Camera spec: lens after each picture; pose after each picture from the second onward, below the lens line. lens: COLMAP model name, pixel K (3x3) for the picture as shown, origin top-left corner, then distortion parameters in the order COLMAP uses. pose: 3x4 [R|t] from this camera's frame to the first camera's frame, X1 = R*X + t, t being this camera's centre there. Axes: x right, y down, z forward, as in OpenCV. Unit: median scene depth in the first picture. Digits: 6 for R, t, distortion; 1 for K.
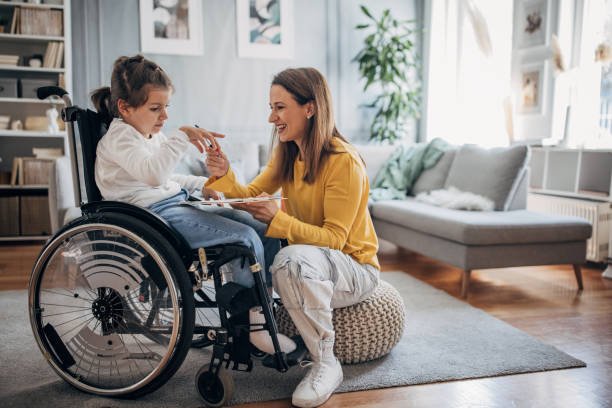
lens RADIAL K [[587.5, 0, 307.9], [0, 587.5, 201.8], [0, 0, 1]] dist [-0.006403, -0.010291]
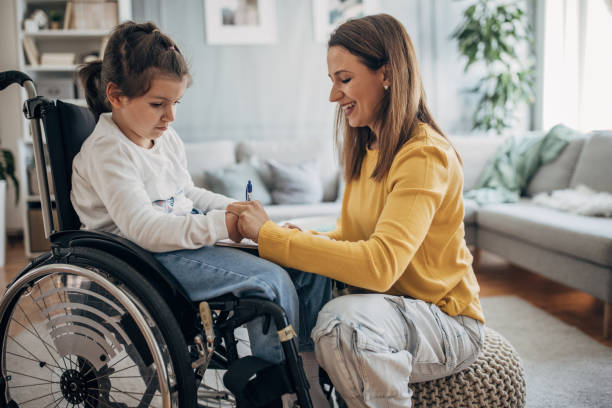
lens RADIAL K [[596.3, 0, 307.6], [0, 596.3, 201.5], [0, 0, 1]] dist [-0.006260, -0.006383]
pose [[0.985027, -0.020814, -0.171139, 0.019538], [0.021580, 0.999764, 0.002613, -0.012889], [0.171044, -0.006267, 0.985243, 0.138272]]
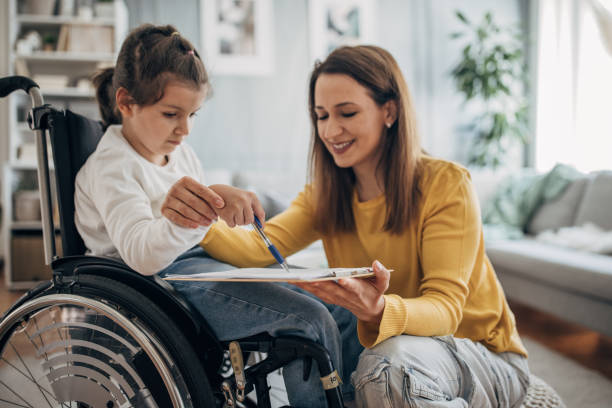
lens RADIAL K [[587.5, 0, 307.9], [0, 587.5, 201.8], [0, 0, 1]] dist [-0.006403, -0.010291]
pose [[0.991167, -0.008501, -0.132343, -0.013518], [0.000741, 0.998283, -0.058575, -0.008701], [0.132614, 0.057960, 0.989472, 0.170000]]
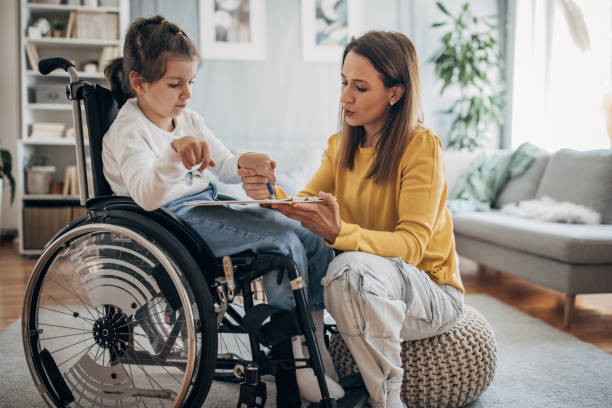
lens RADIAL K [[587.5, 0, 307.9], [0, 587.5, 201.8], [0, 0, 1]] dist [-0.006403, -0.010291]
pose [[0.992208, 0.001841, -0.124576, 0.007125], [-0.006486, 0.999298, -0.036887, 0.013518], [0.124421, 0.037407, 0.991524, 0.096941]]
